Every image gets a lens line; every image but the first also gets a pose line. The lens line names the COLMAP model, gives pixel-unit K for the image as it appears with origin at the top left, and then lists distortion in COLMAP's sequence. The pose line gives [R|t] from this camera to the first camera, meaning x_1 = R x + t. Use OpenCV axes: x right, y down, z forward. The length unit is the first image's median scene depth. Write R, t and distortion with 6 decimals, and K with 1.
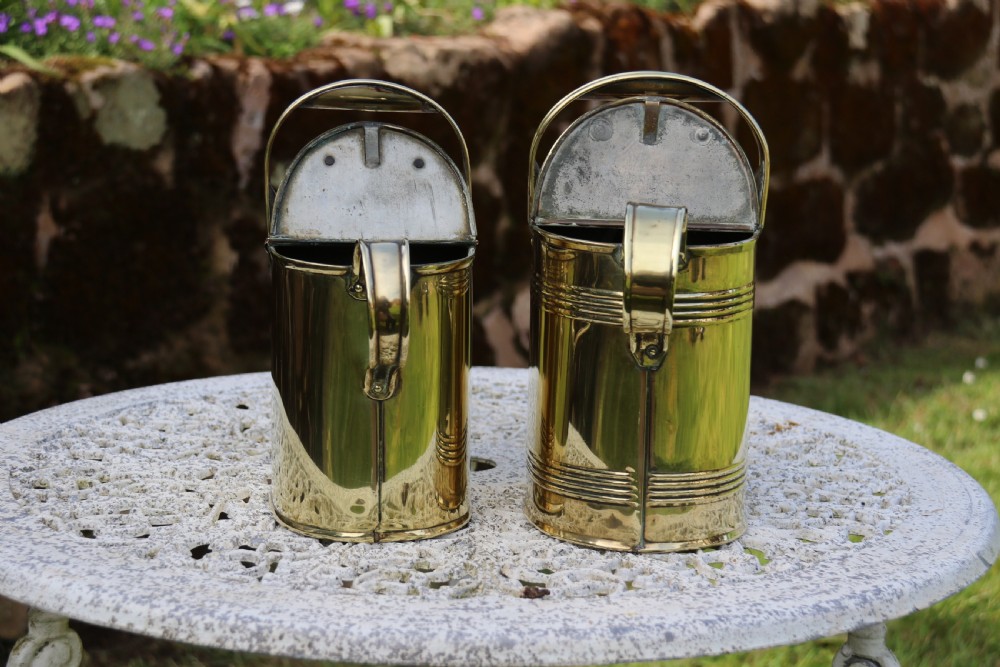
lens RADIAL K [[1755.3, 0, 502.6], [0, 1755.3, 332.6], [0, 0, 1]] dist [0.261136, 0.159244]
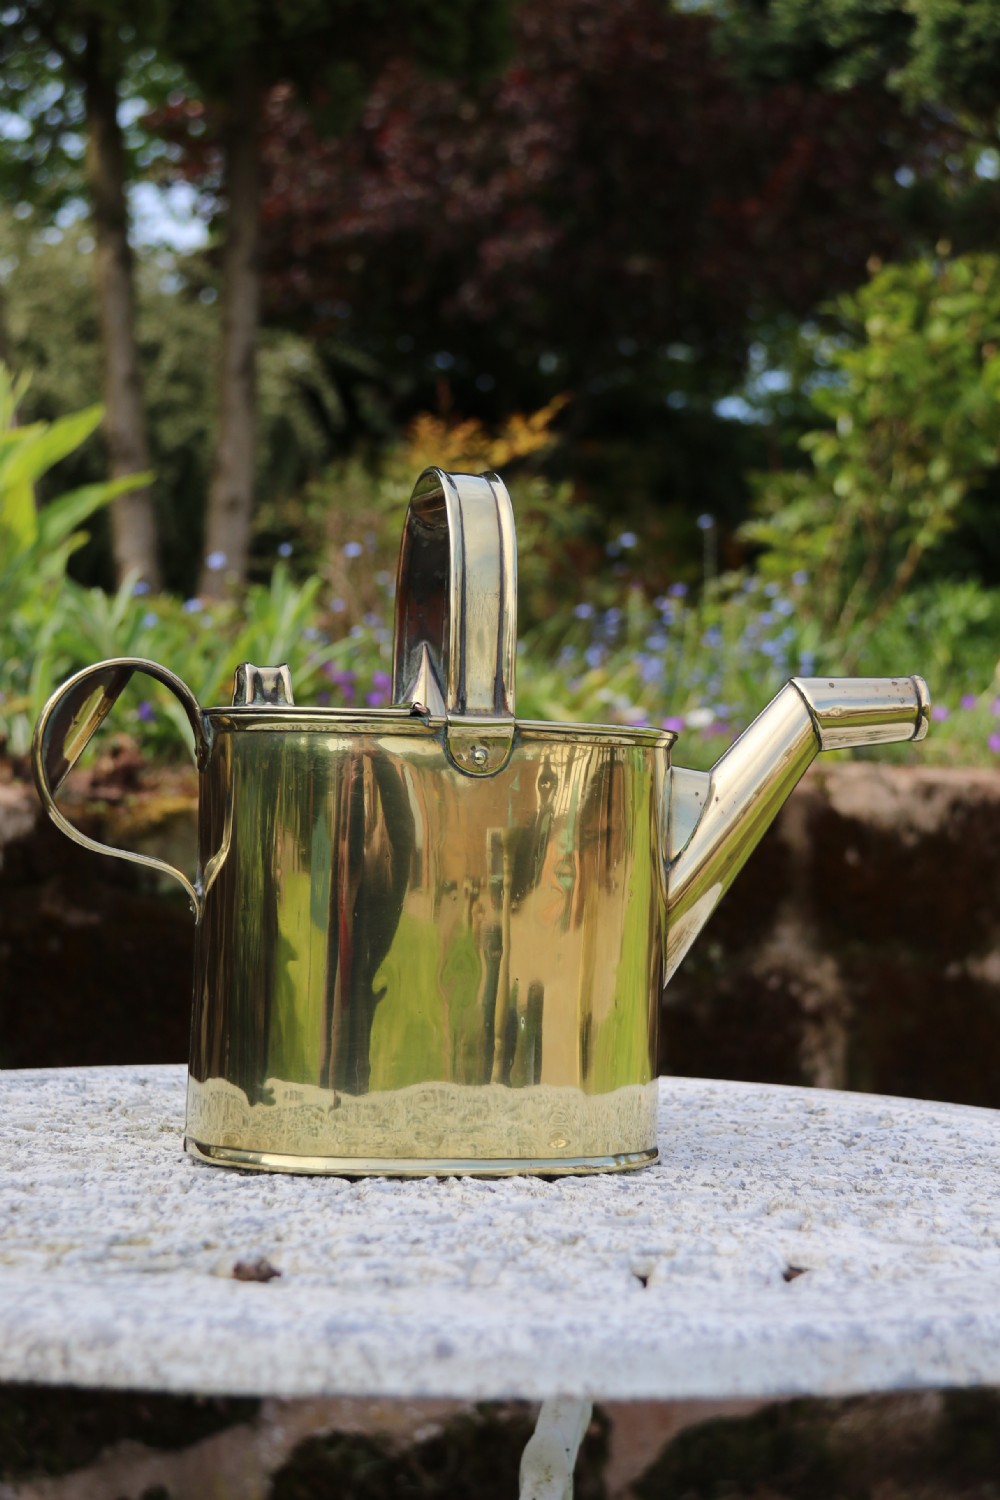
lens RADIAL K [[2379.6, 0, 500.0], [0, 2379.6, 750.0], [0, 0, 1]] dist [0.159192, 0.012267]
pose [[0.961683, -0.010469, -0.273963, 0.248936], [-0.049178, 0.976476, -0.209944, 0.127369], [0.269717, 0.215373, 0.938545, 0.301553]]
